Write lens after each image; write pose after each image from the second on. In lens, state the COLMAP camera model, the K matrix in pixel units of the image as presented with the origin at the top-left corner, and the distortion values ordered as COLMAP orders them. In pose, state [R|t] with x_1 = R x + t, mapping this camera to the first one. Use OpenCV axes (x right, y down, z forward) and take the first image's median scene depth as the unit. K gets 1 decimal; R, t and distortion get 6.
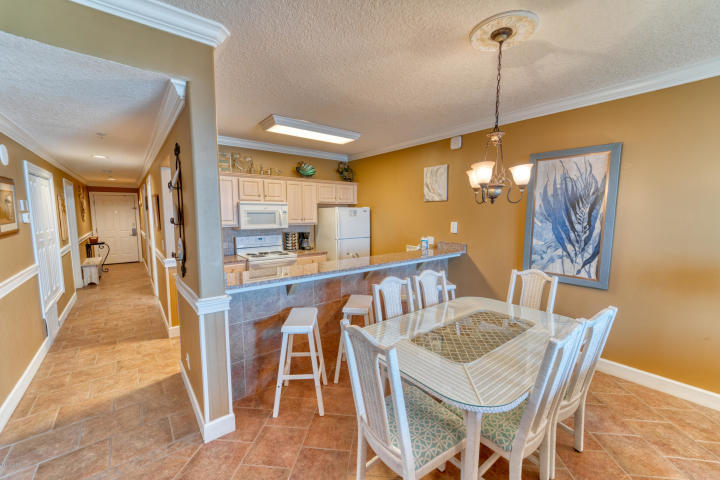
lens RADIAL K [[289.7, 0, 360.1], [0, 289.7, 244.9], [0, 0, 1]] dist [-0.000234, -0.001203]
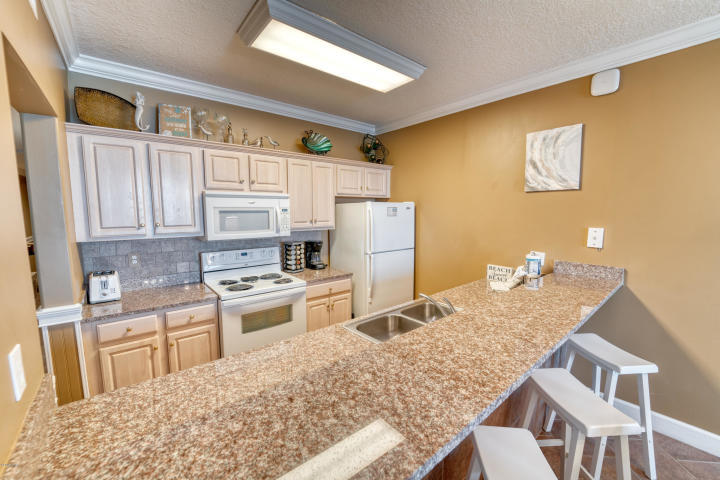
lens RADIAL K [[289.7, 0, 356.7], [0, 289.7, 241.5], [0, 0, 1]] dist [-0.000234, -0.001203]
pose [[0.999784, -0.003114, 0.020556, -0.121176], [0.003150, 0.999994, -0.001733, -0.045247], [-0.020551, 0.001797, 0.999787, 0.388888]]
